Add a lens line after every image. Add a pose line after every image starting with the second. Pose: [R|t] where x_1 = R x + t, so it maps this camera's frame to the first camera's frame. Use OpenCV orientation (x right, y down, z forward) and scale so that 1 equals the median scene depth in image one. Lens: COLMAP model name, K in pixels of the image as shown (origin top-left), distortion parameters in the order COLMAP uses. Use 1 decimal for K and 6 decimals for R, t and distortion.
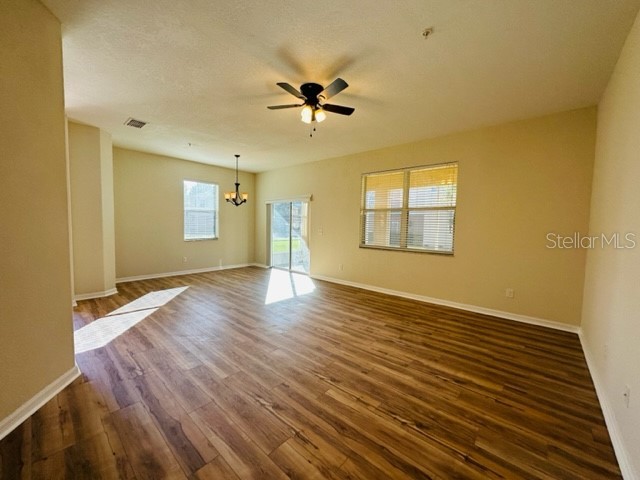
lens RADIAL K [[254.6, 0, 319.6], [0, 254.6, 237.8], [0, 0, 1]] dist [-0.002129, -0.000111]
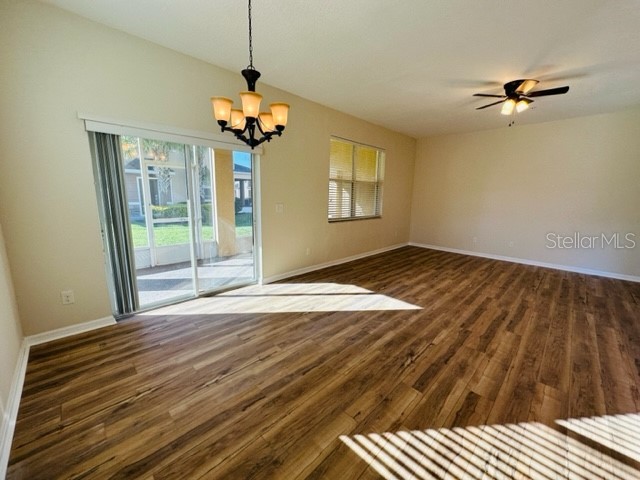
lens RADIAL K [[257.5, 0, 321.6], [0, 257.5, 239.7], [0, 0, 1]] dist [0.002541, 0.000276]
pose [[0.056581, -0.193968, 0.979375, -1.015955], [0.033395, 0.980765, 0.192314, -0.104450], [-0.997839, 0.021825, 0.061971, 1.362445]]
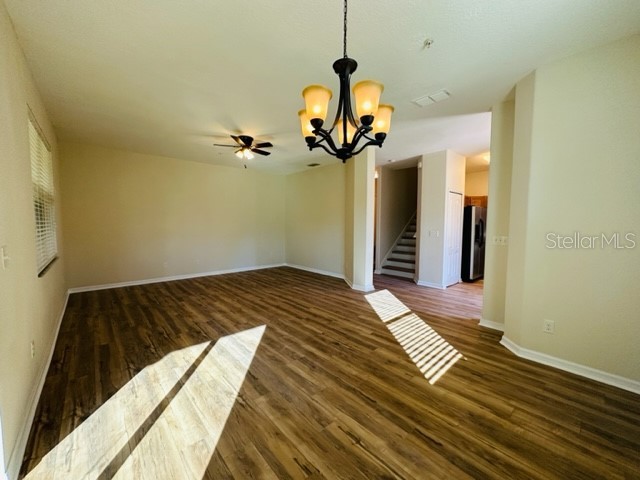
lens RADIAL K [[254.6, 0, 319.4], [0, 254.6, 240.2], [0, 0, 1]] dist [-0.000122, 0.000268]
pose [[-0.993218, -0.032627, 0.111592, -0.501901], [-0.019003, 0.992466, 0.121041, -0.119096], [-0.114701, 0.118099, -0.986355, 1.908957]]
